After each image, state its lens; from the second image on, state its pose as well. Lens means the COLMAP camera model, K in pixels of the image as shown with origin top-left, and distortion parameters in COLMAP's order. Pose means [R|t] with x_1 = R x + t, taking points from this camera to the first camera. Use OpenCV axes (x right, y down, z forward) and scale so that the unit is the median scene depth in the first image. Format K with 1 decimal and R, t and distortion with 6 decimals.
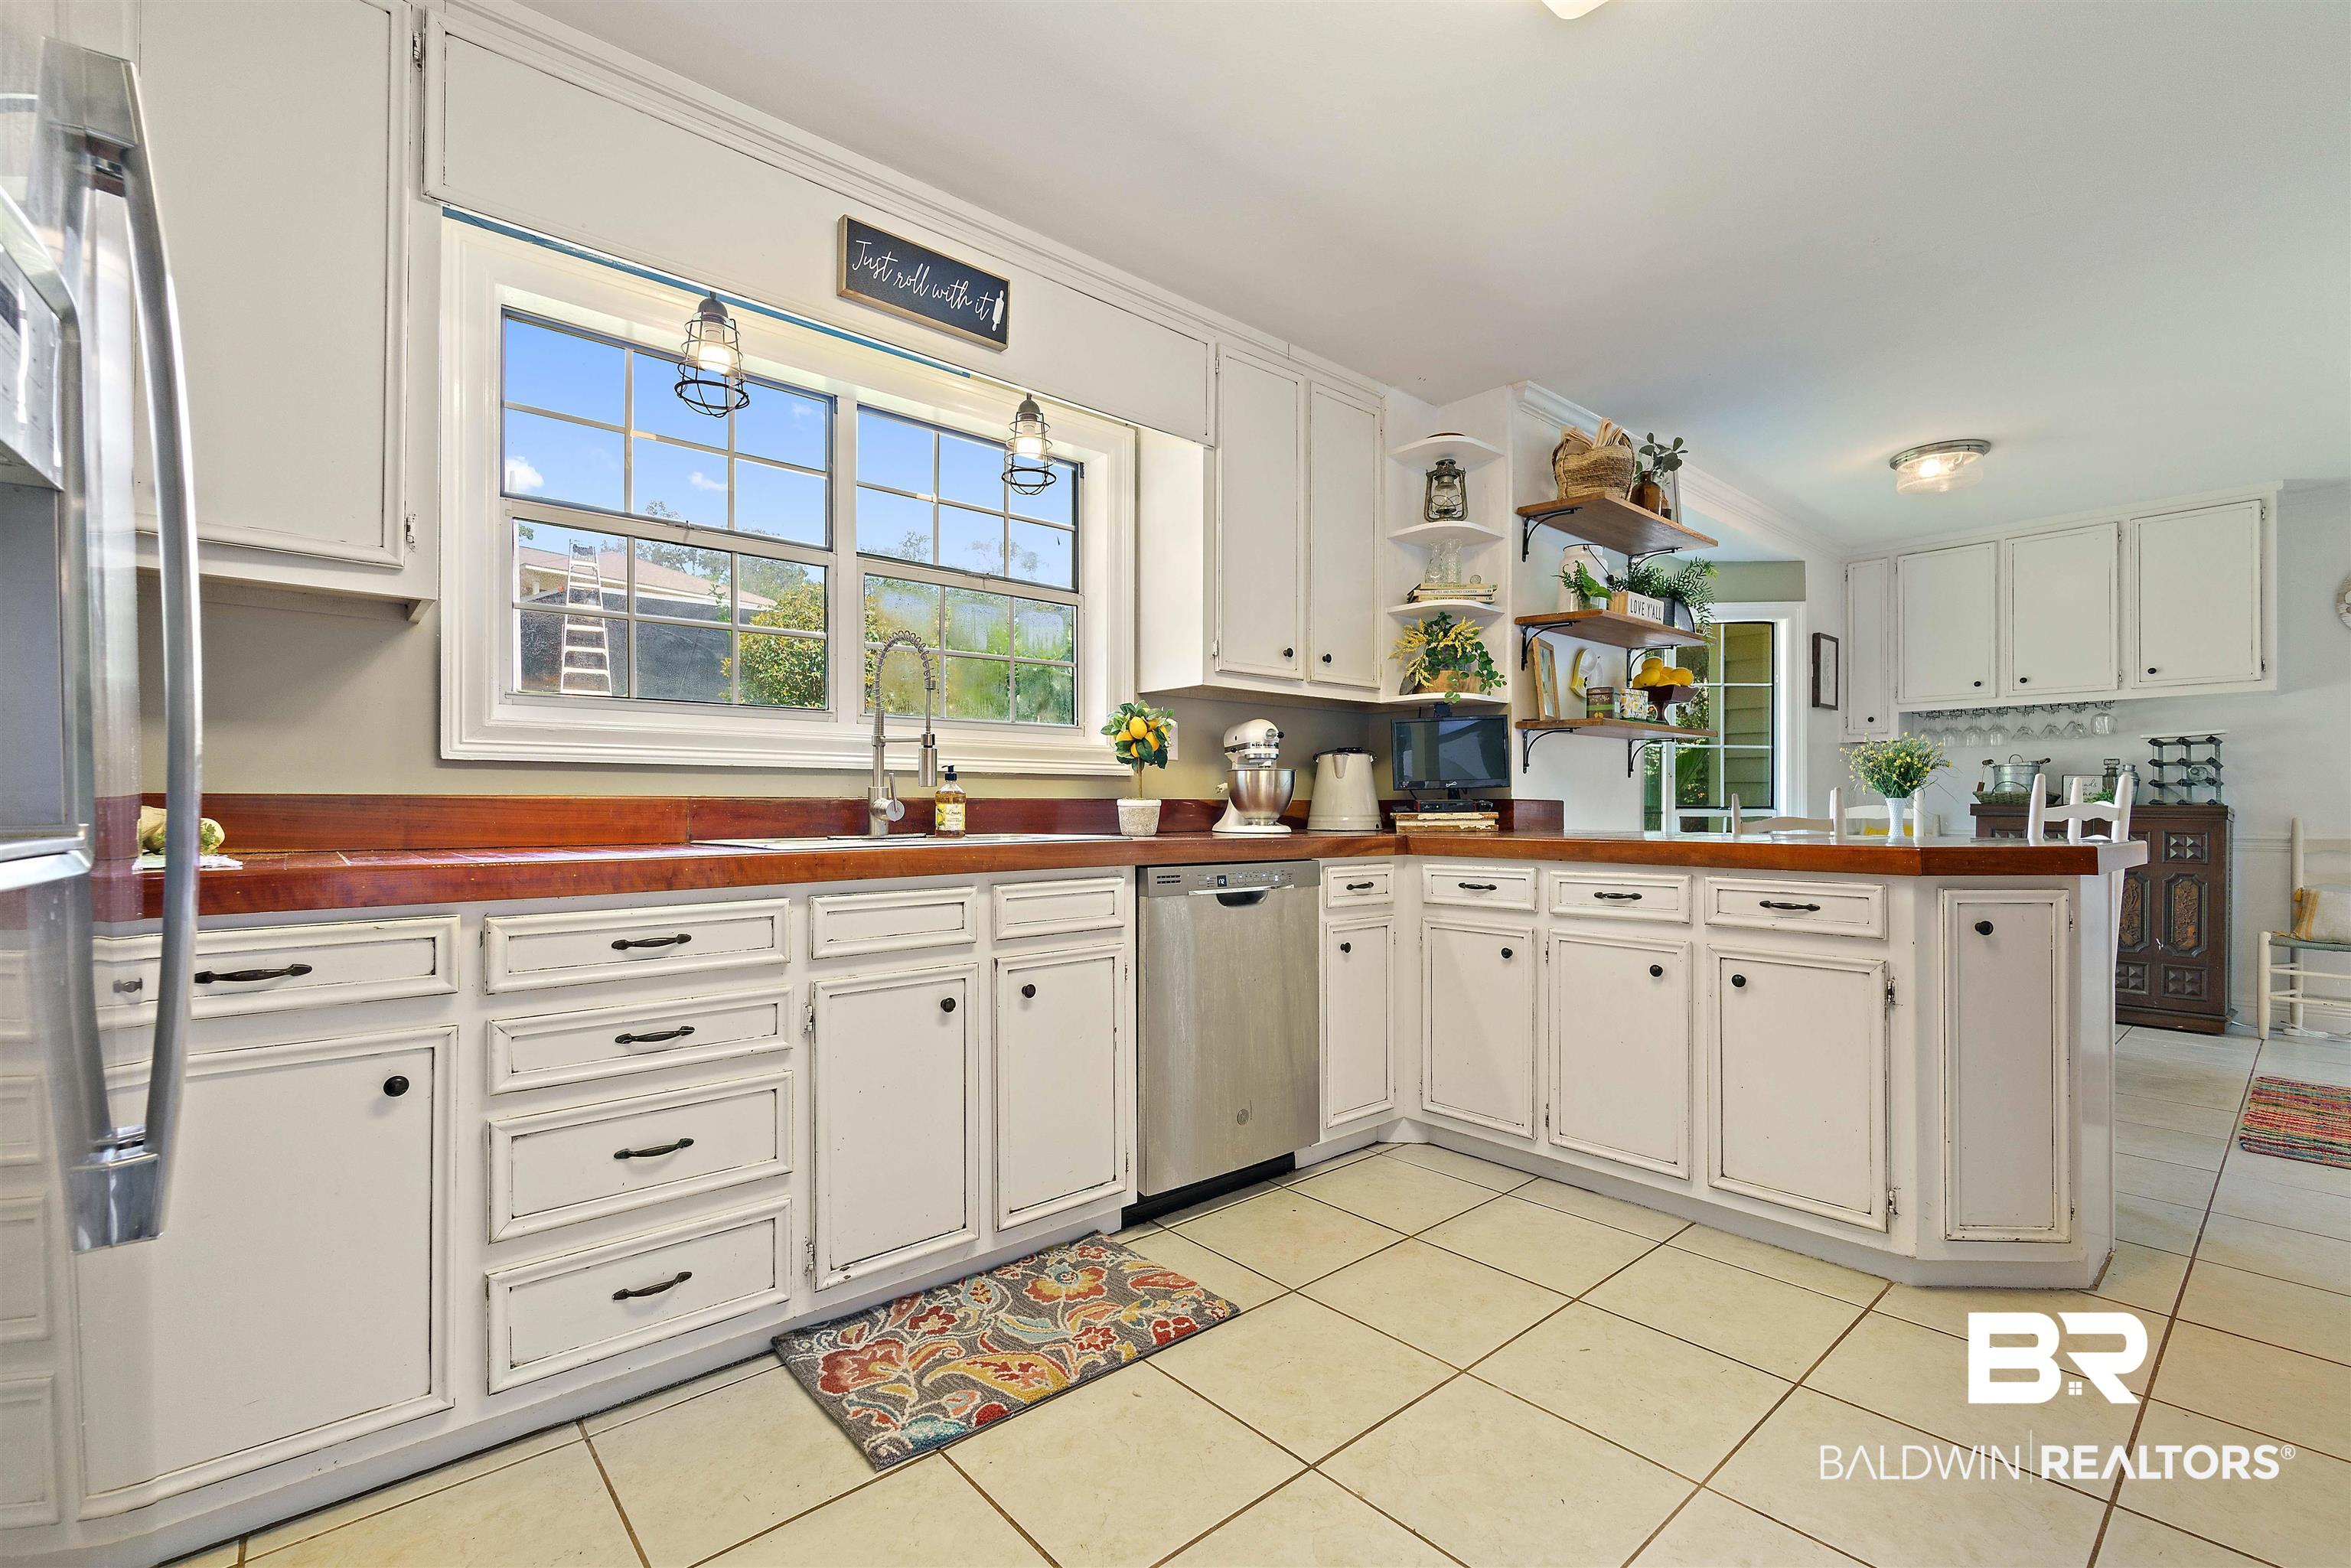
lens RADIAL K [[1016.4, 0, 1170.8], [0, 1016.4, 801.5], [0, 0, 1]] dist [-0.000366, -0.000097]
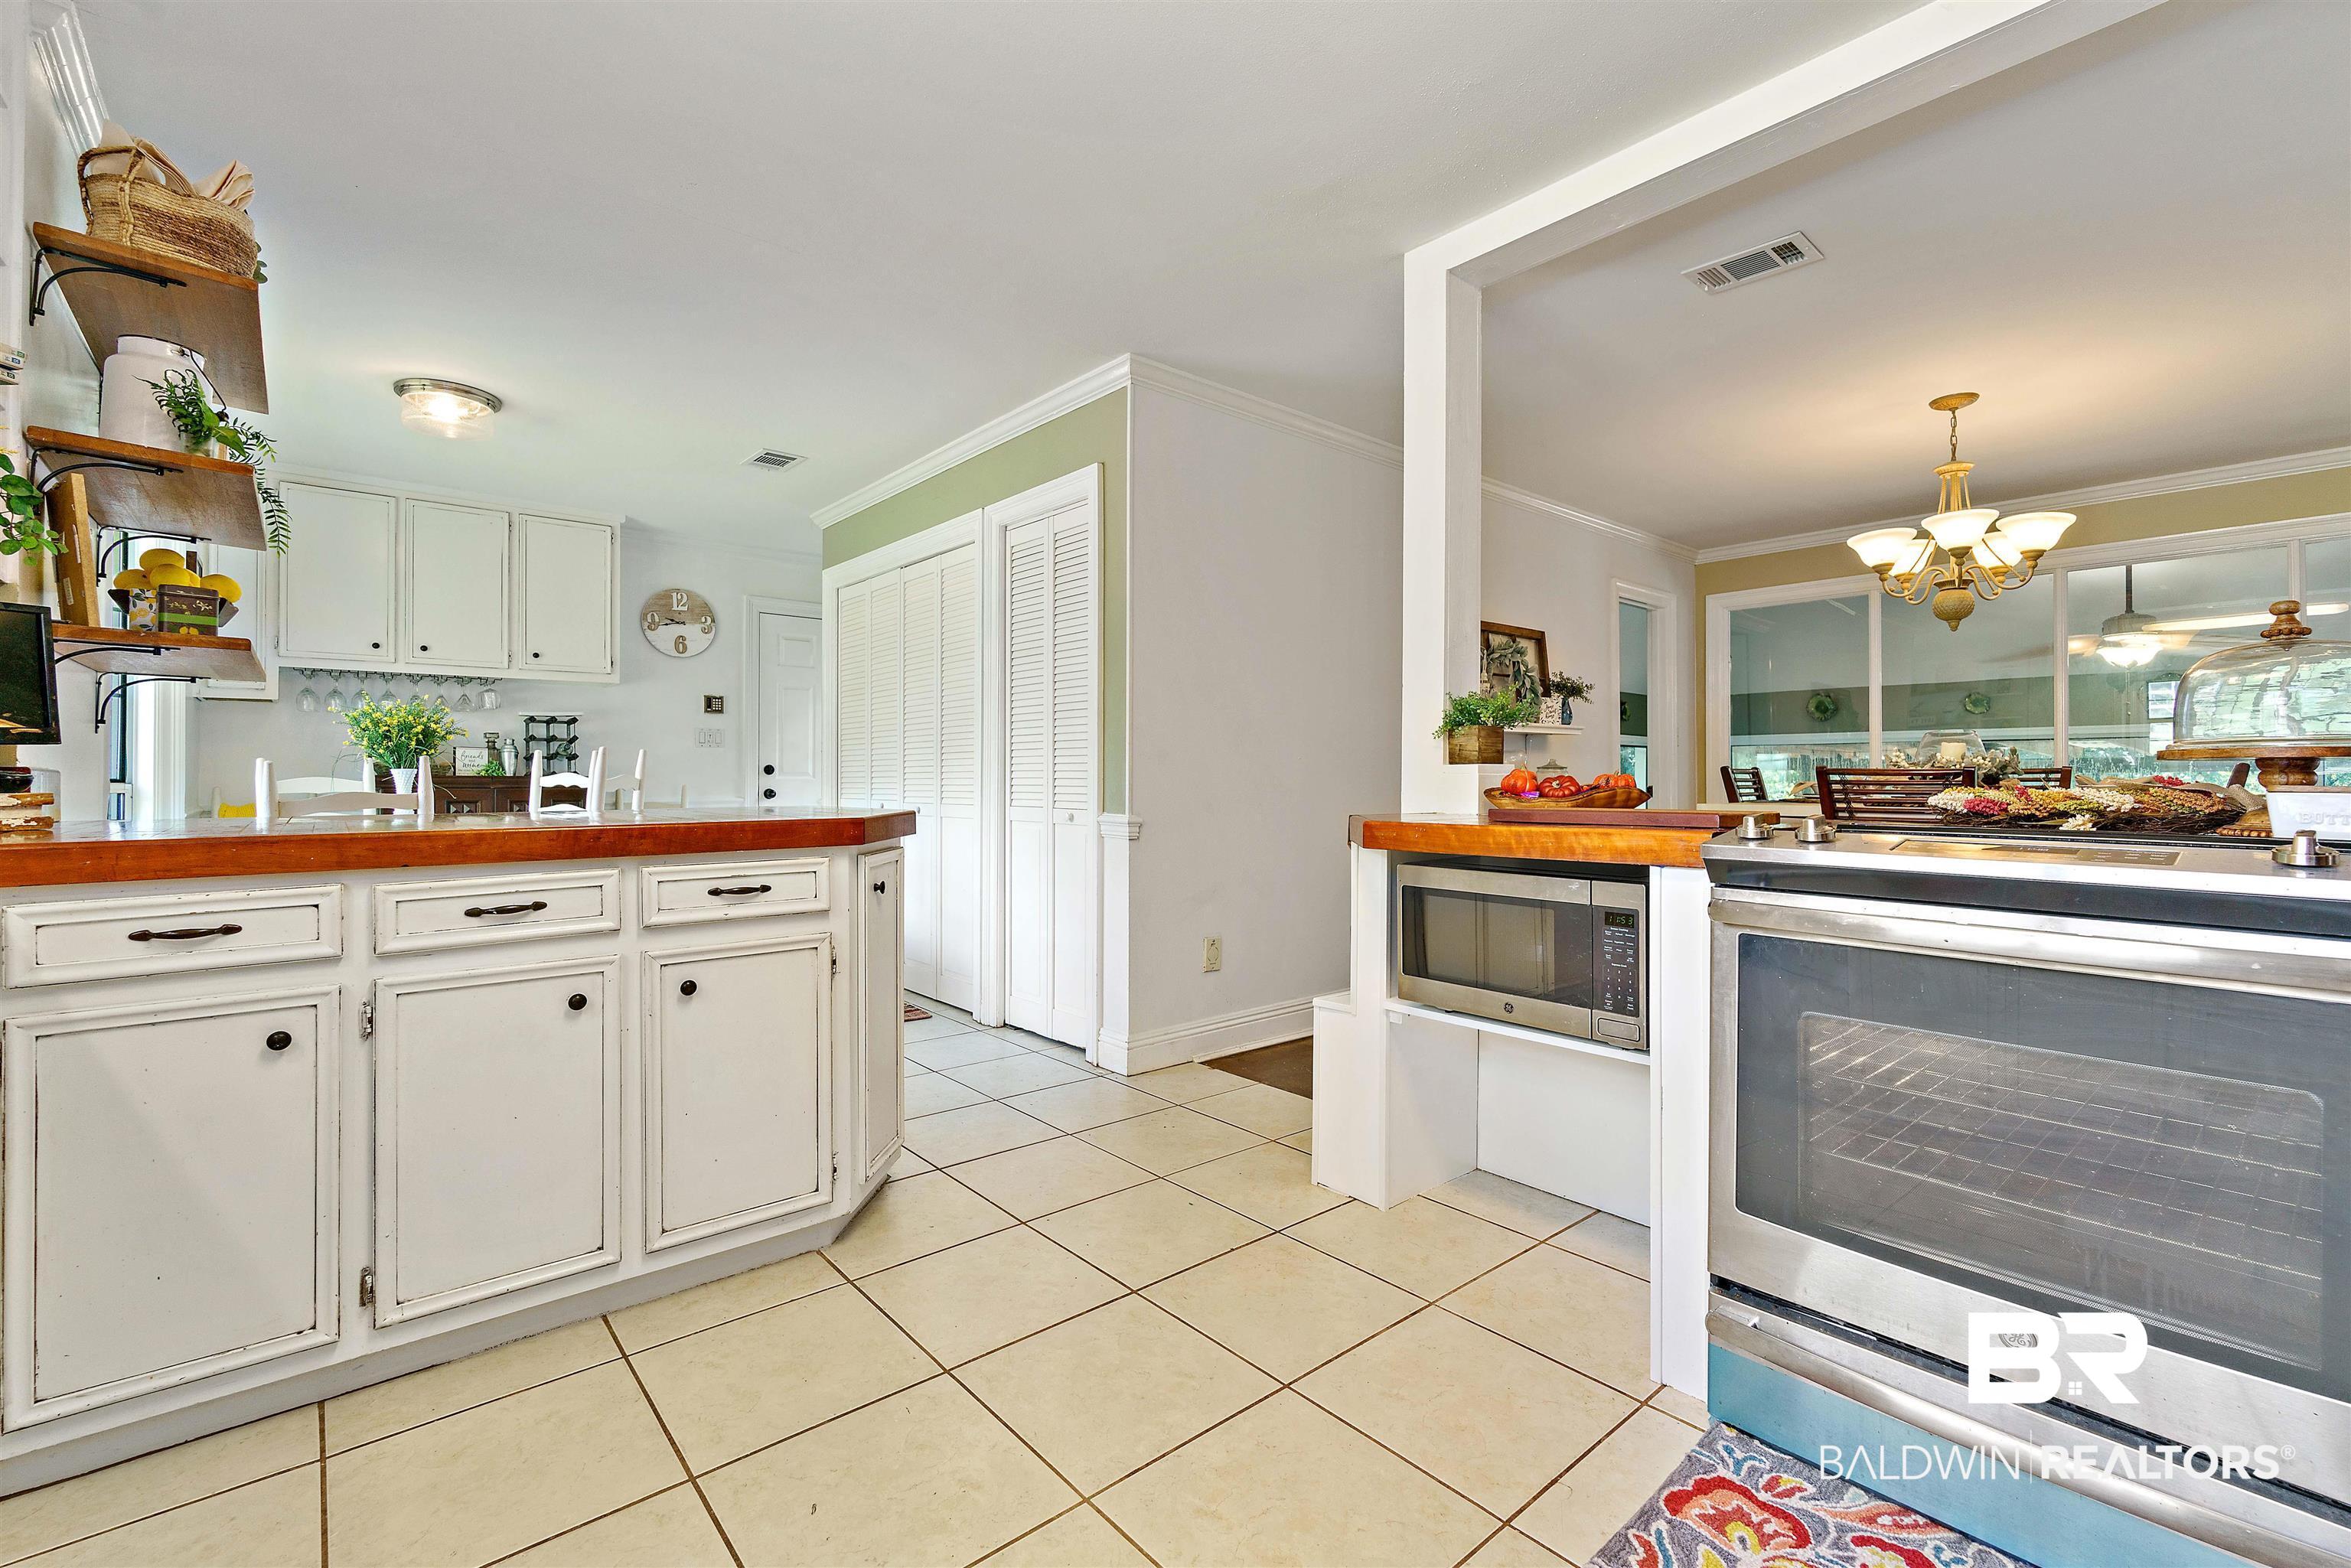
lens RADIAL K [[1016.4, 0, 1177.2], [0, 1016.4, 770.8], [0, 0, 1]] dist [-0.000366, -0.000097]
pose [[0.007639, 0.002754, 0.999967, -0.271812], [-0.000994, 0.999996, -0.002747, -0.000475], [-0.999970, -0.000973, 0.007642, 0.580799]]
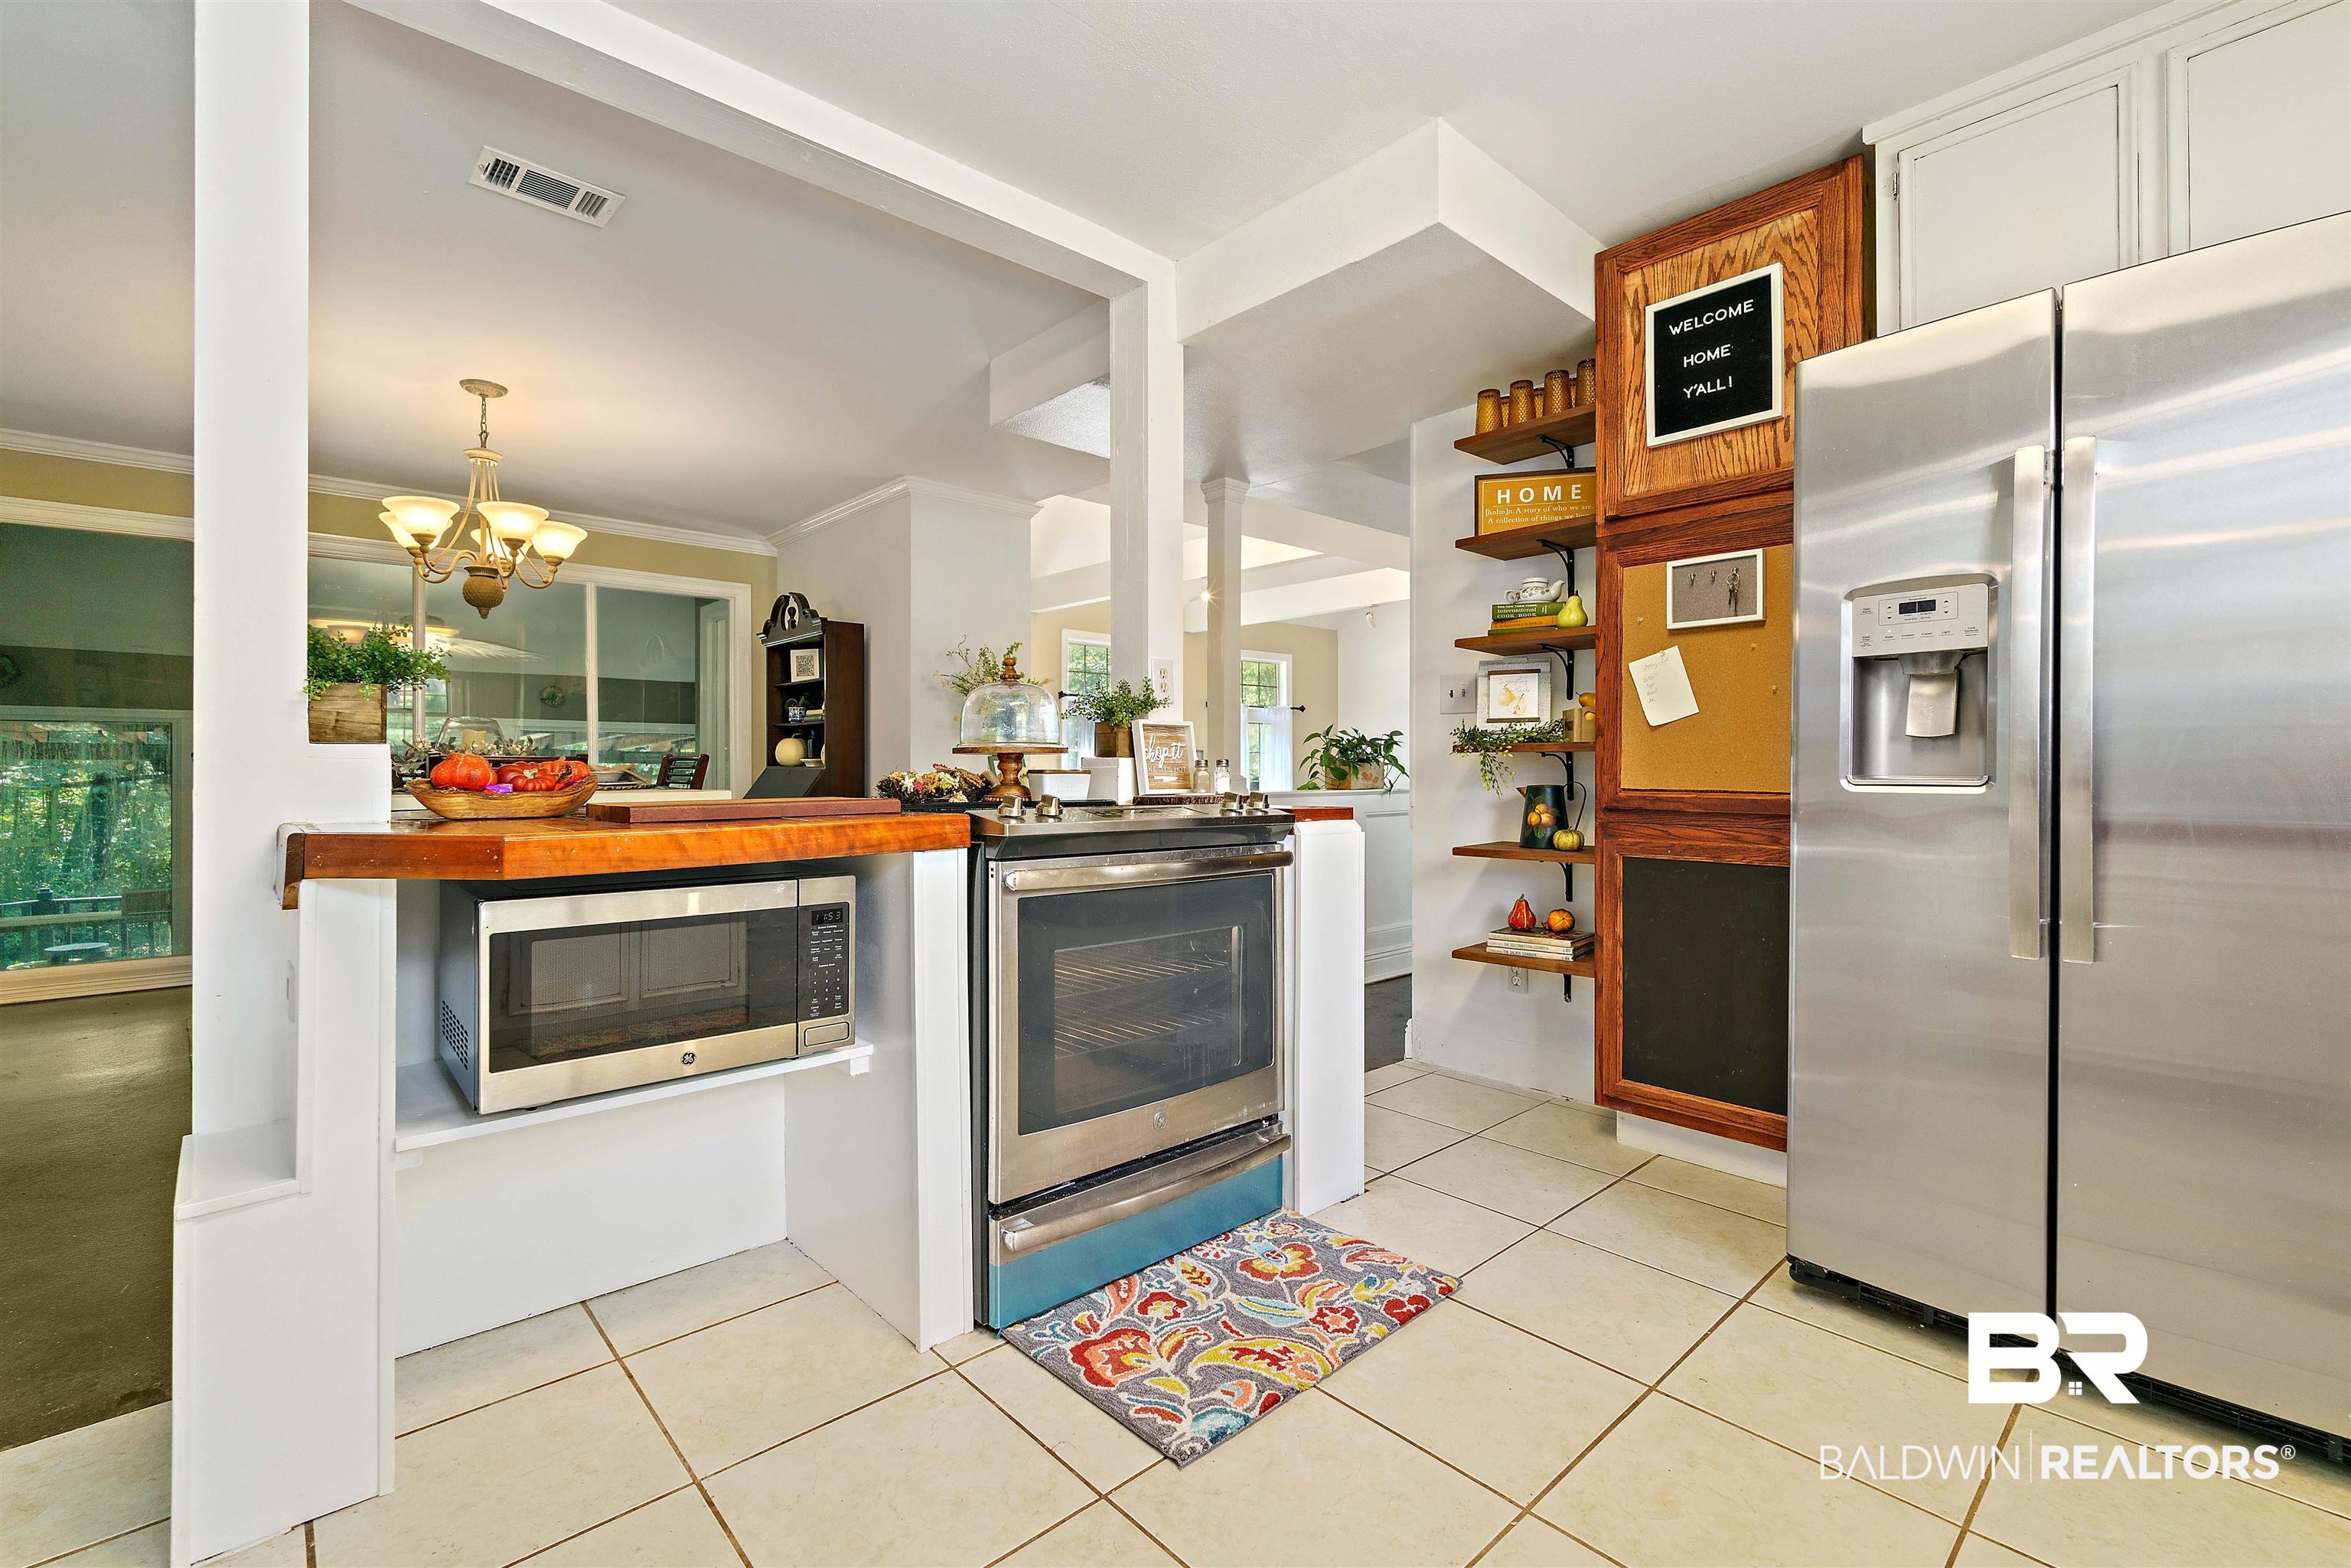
lens RADIAL K [[1016.4, 0, 1176.3], [0, 1016.4, 769.8], [0, 0, 1]] dist [-0.000366, -0.000097]
pose [[-0.999807, -0.002319, -0.019484, 0.285989], [-0.002391, 0.999990, 0.003693, 0.002262], [0.019475, 0.003739, -0.999803, 0.992088]]
